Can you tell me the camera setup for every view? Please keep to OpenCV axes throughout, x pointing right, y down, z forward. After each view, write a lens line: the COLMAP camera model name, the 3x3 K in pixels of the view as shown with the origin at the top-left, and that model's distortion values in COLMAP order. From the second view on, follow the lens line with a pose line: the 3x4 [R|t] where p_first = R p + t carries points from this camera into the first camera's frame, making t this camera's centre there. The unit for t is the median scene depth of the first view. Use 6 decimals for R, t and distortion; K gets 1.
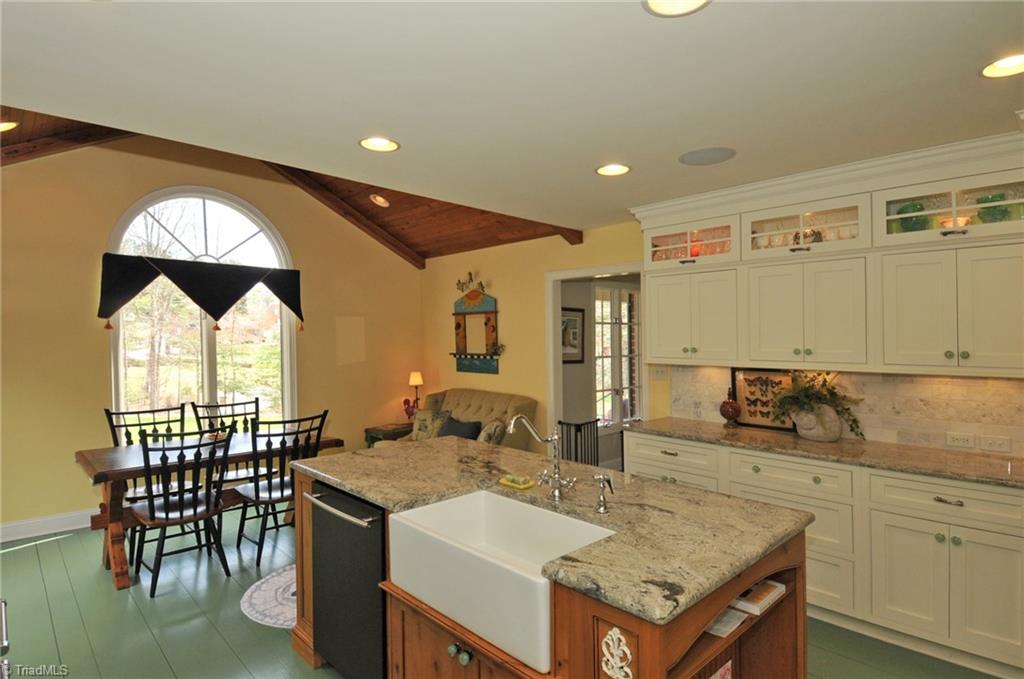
lens RADIAL K [[538.1, 0, 511.6], [0, 538.1, 349.4], [0, 0, 1]] dist [0.052875, -0.048017]
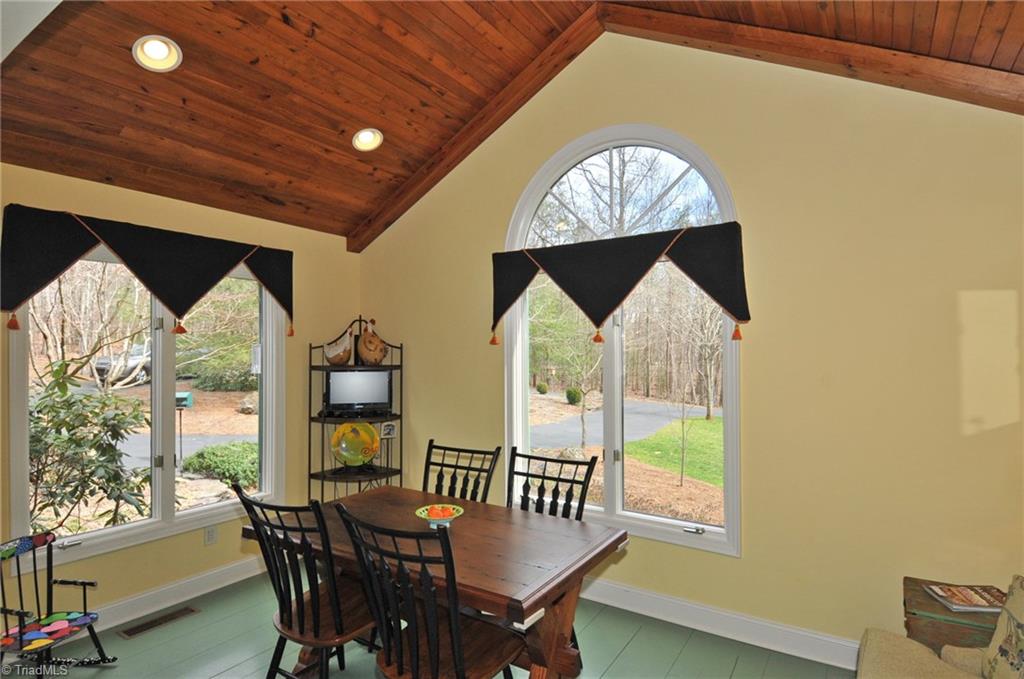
lens RADIAL K [[538.1, 0, 511.6], [0, 538.1, 349.4], [0, 0, 1]] dist [0.052875, -0.048017]
pose [[0.223047, -0.004032, -0.974799, 0.075494], [-0.015296, 0.999854, -0.007635, -0.020716], [0.974688, 0.016613, 0.222953, 0.798887]]
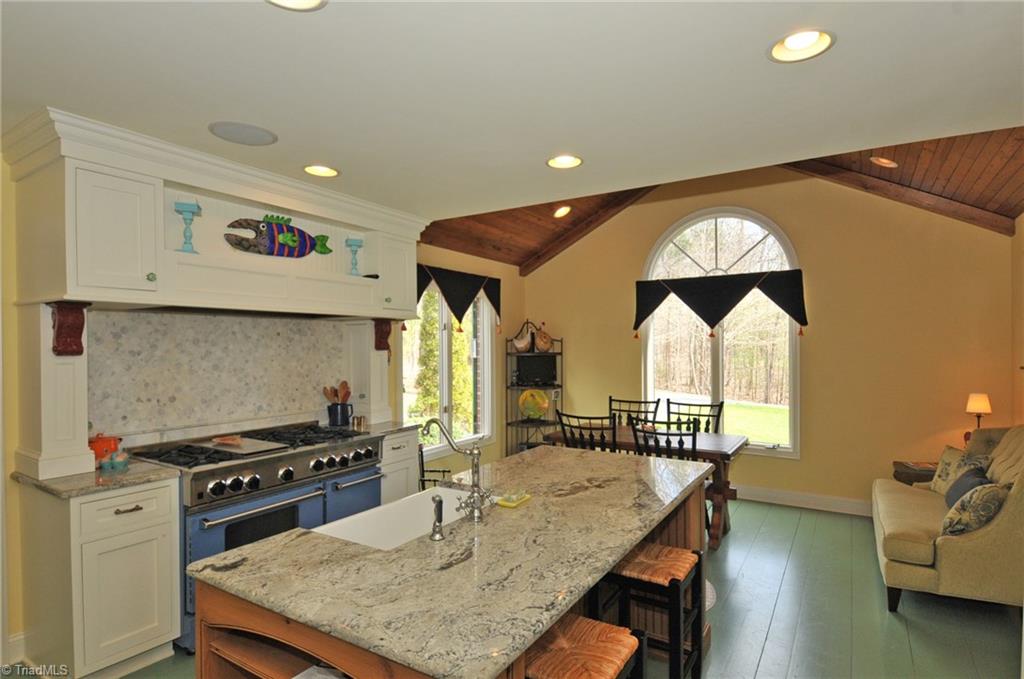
lens RADIAL K [[538.1, 0, 511.6], [0, 538.1, 349.4], [0, 0, 1]] dist [0.052875, -0.048017]
pose [[0.243128, 0.006725, -0.969971, 0.445813], [-0.013918, 0.999897, 0.003444, -0.009077], [0.969894, 0.012663, 0.243196, 0.362929]]
